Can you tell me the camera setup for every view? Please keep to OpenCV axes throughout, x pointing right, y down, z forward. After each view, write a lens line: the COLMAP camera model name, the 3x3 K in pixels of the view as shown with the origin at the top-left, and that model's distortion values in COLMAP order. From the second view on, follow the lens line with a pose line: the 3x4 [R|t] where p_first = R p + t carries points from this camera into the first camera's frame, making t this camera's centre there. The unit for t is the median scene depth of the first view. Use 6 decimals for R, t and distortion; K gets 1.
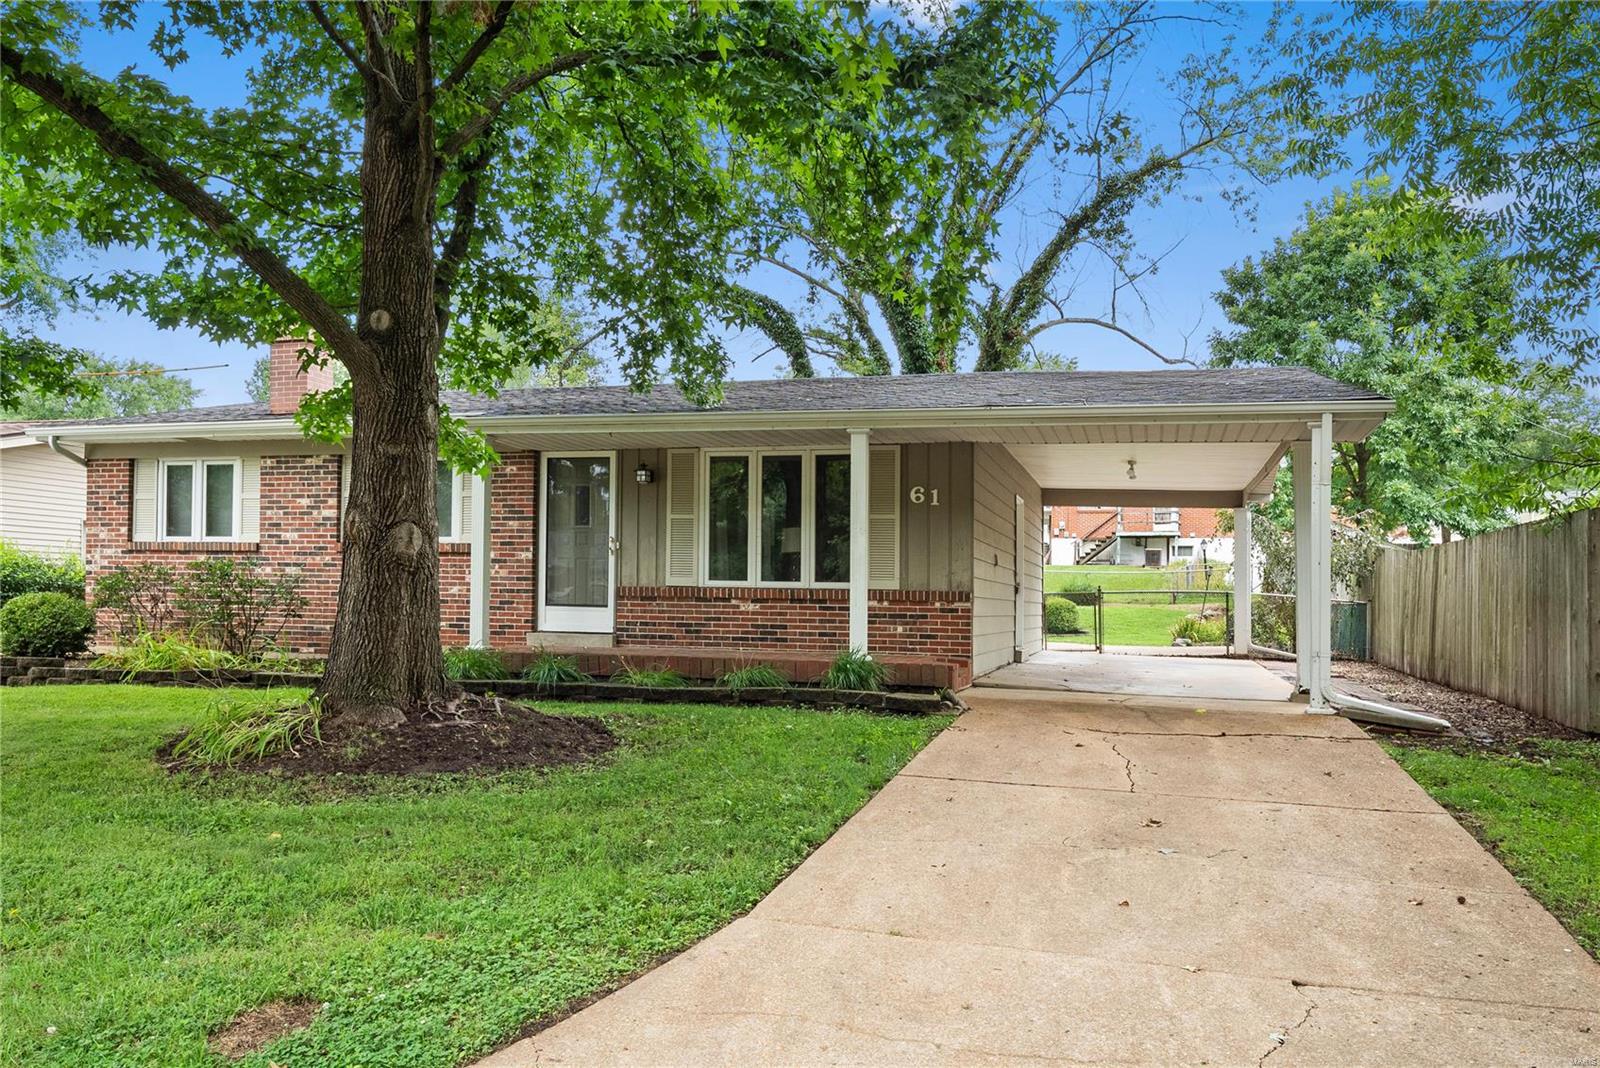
lens RADIAL K [[1199.0, 0, 800.0], [0, 1199.0, 534.0], [0, 0, 1]] dist [0.054157, 0.001583]
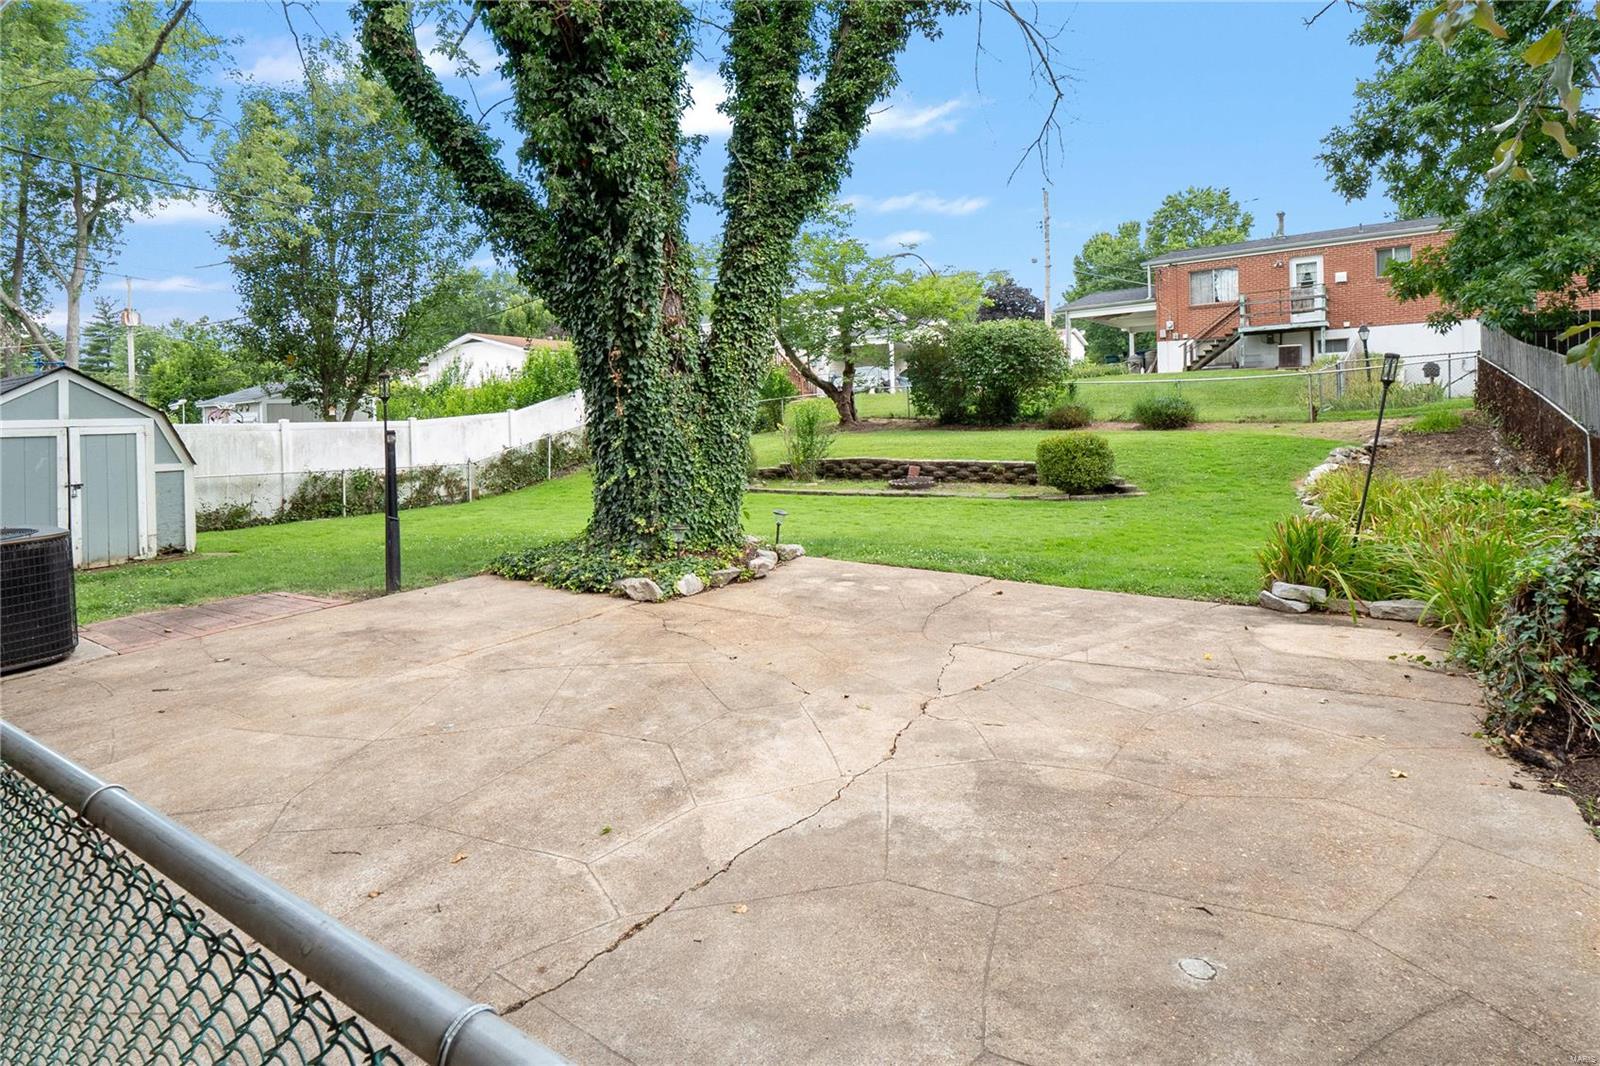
lens RADIAL K [[741.9, 0, 801.0], [0, 741.9, 391.7], [0, 0, 1]] dist [-0.001772, -0.000257]
pose [[0.945206, -0.047411, -0.323012, 0.498199], [0.058408, 0.997994, 0.024431, 0.041460], [0.321206, -0.041959, 0.946079, 1.485253]]
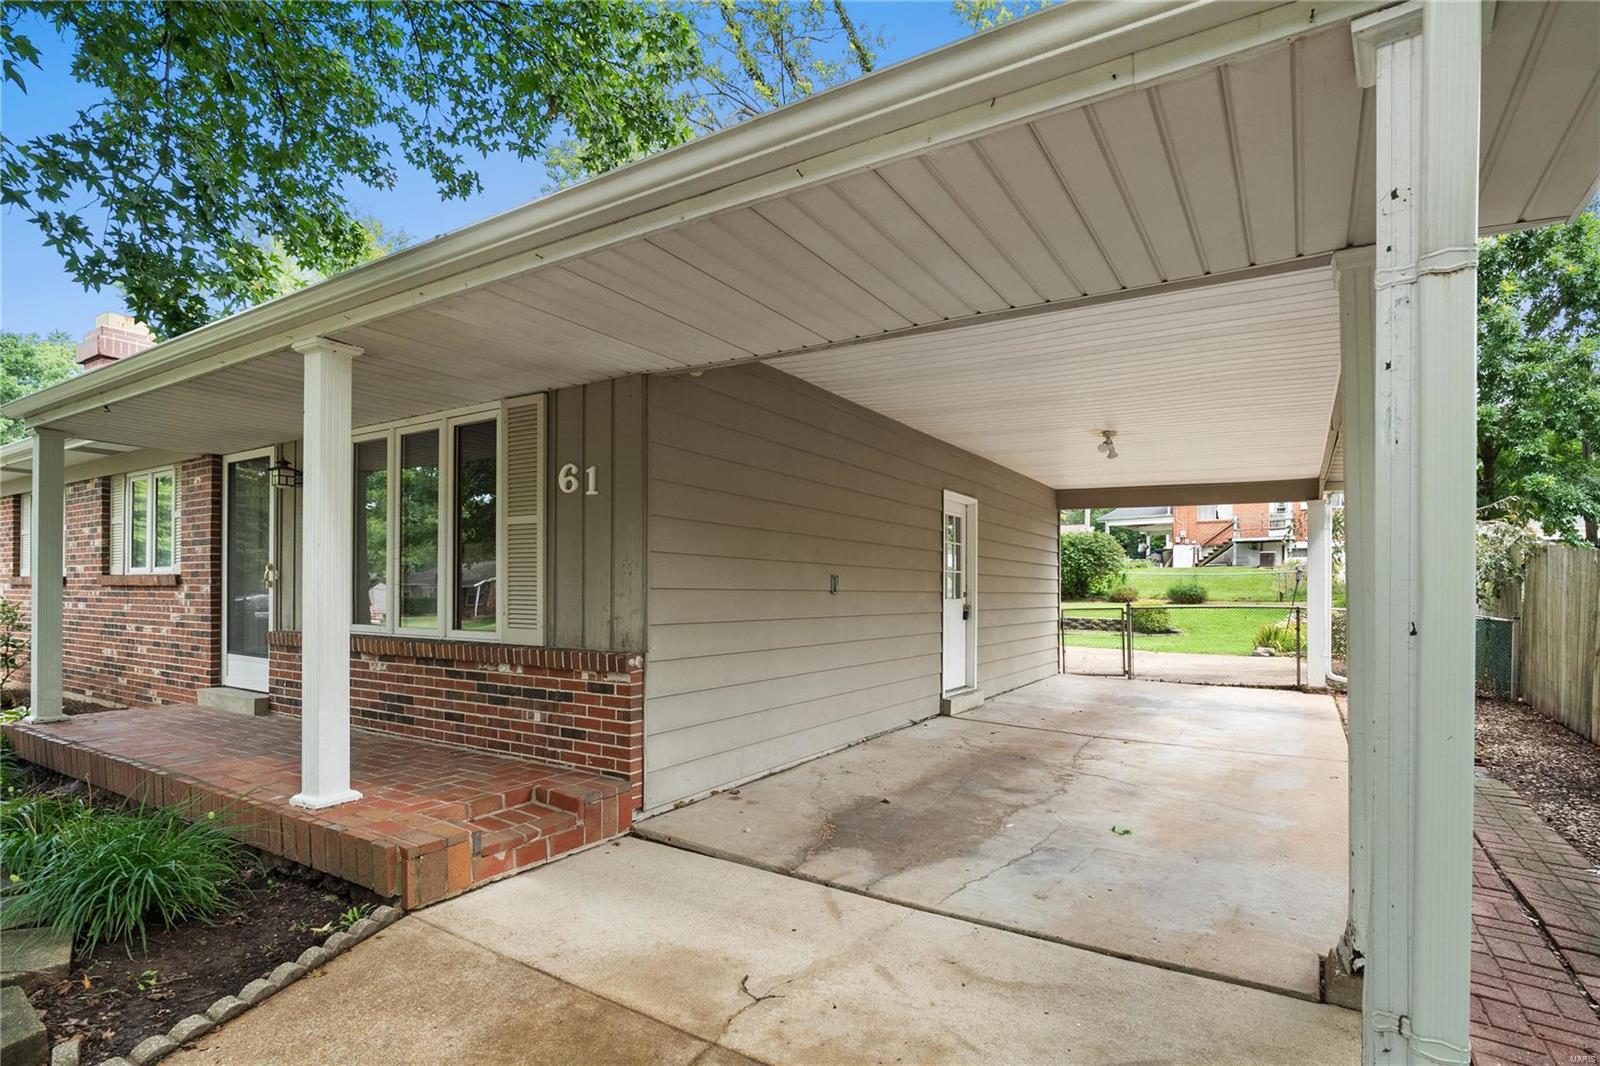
lens RADIAL K [[728.4, 0, 798.4], [0, 728.4, 572.6], [0, 0, 1]] dist [-0.000524, -0.000251]
pose [[0.949362, -0.018765, -0.313623, 0.290536], [0.028286, 0.999266, 0.025834, 0.005505], [0.312908, -0.033397, 0.949196, 0.668984]]
